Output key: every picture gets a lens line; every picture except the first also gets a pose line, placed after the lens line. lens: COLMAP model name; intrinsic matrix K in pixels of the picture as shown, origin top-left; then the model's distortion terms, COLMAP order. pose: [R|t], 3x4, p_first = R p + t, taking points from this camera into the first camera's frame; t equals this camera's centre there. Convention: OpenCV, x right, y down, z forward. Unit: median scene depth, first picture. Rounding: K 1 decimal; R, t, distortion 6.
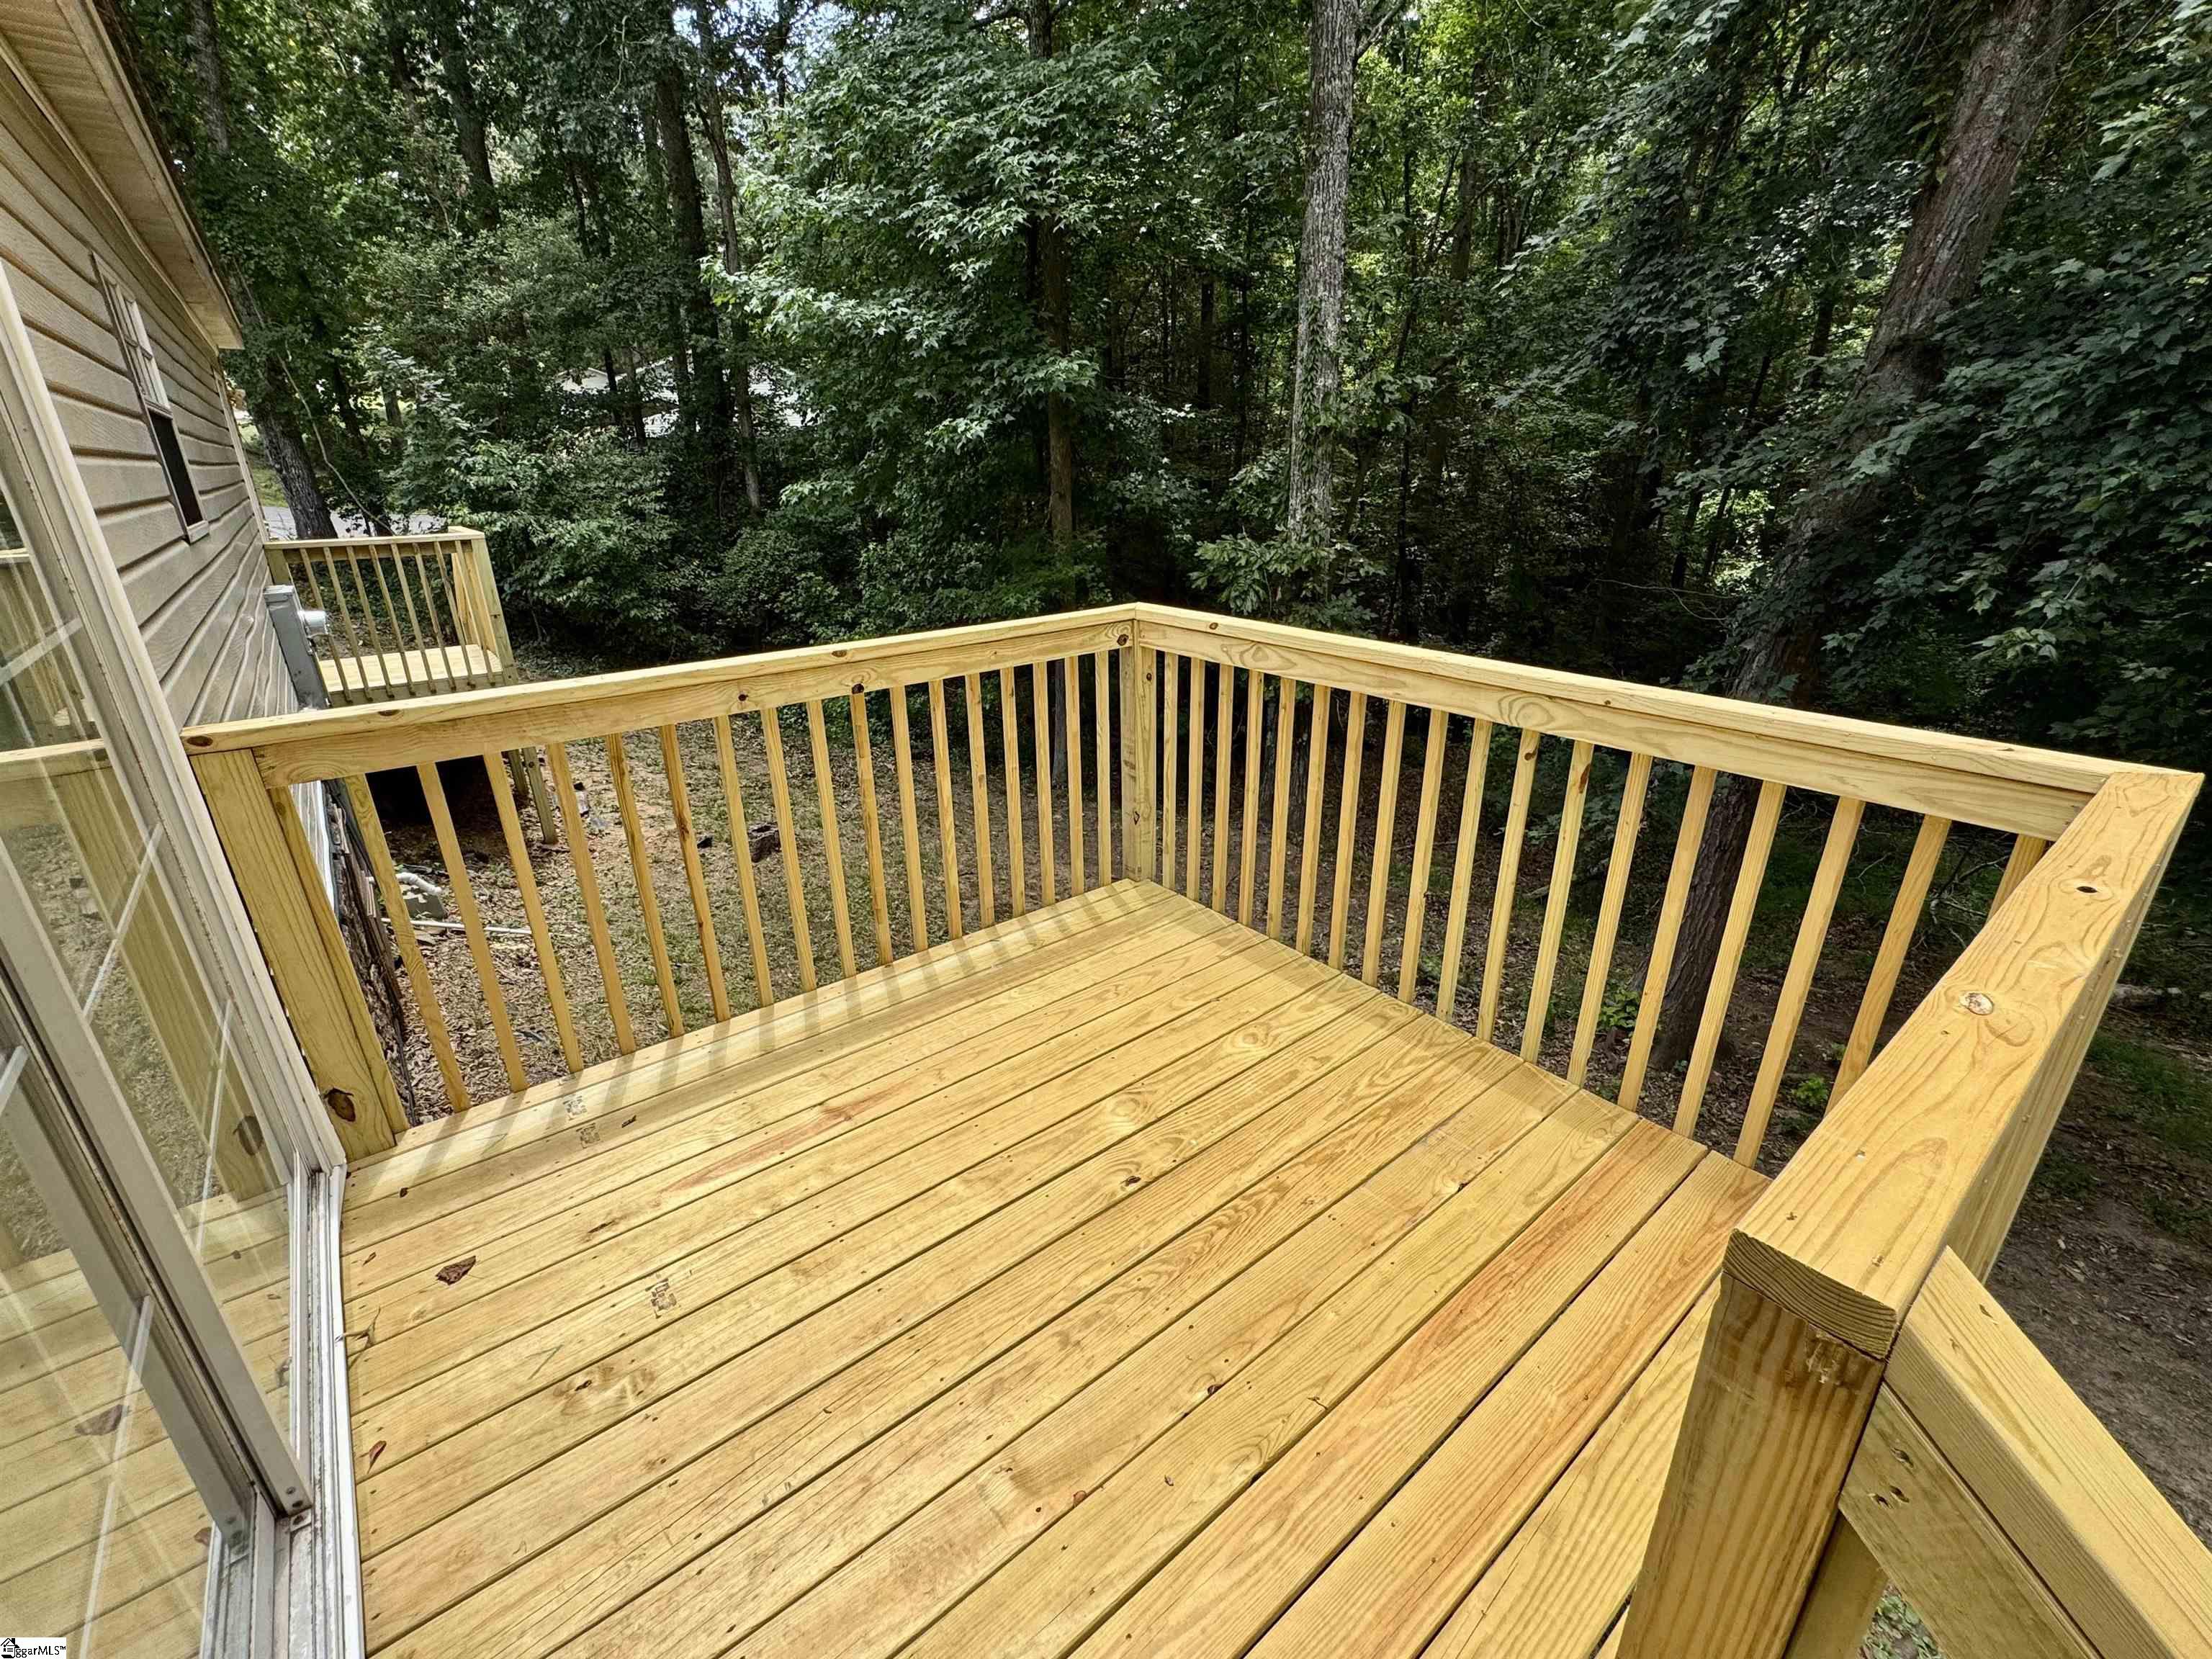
lens RADIAL K [[940.9, 0, 1112.1], [0, 940.9, 823.3], [0, 0, 1]] dist [-0.016464, 0.000258]
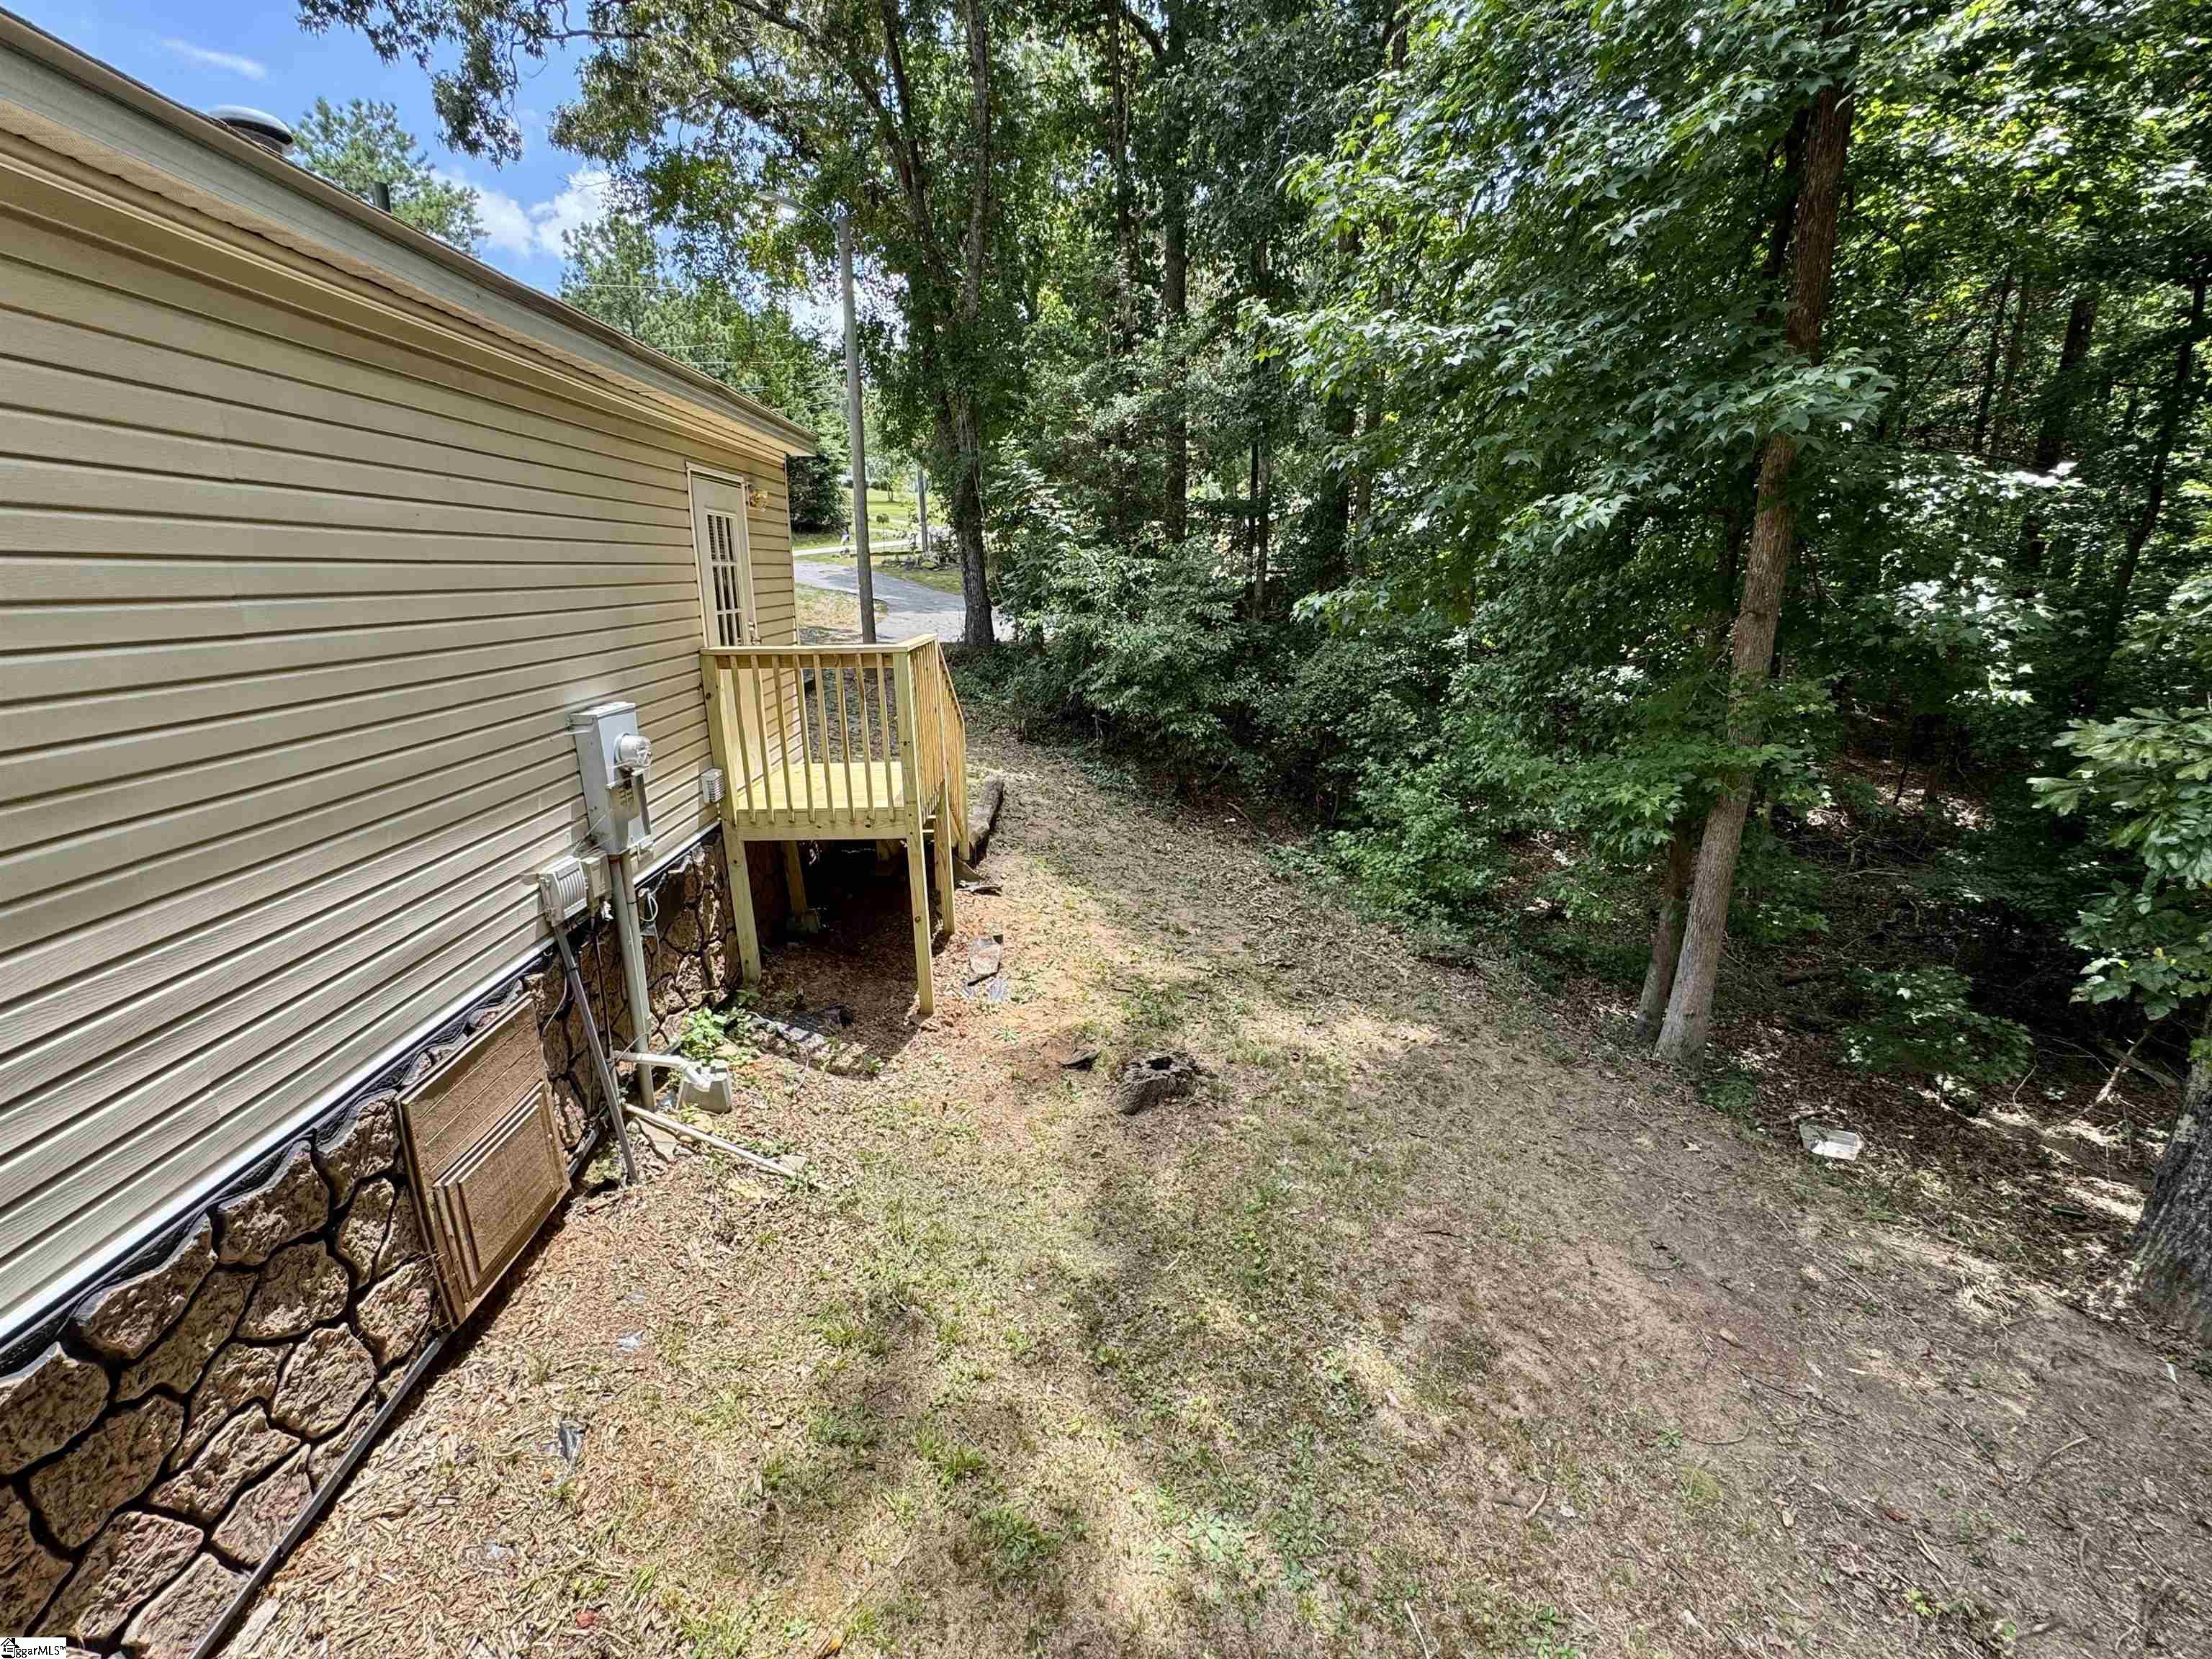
lens RADIAL K [[955.1, 0, 1106.0], [0, 955.1, 829.5], [0, 0, 1]] dist [0.000680, 0.000714]
pose [[0.802860, 0.154923, -0.575686, -0.017214], [-0.210623, 0.977082, -0.030795, -0.116990], [0.557722, 0.145977, 0.817091, 0.299537]]
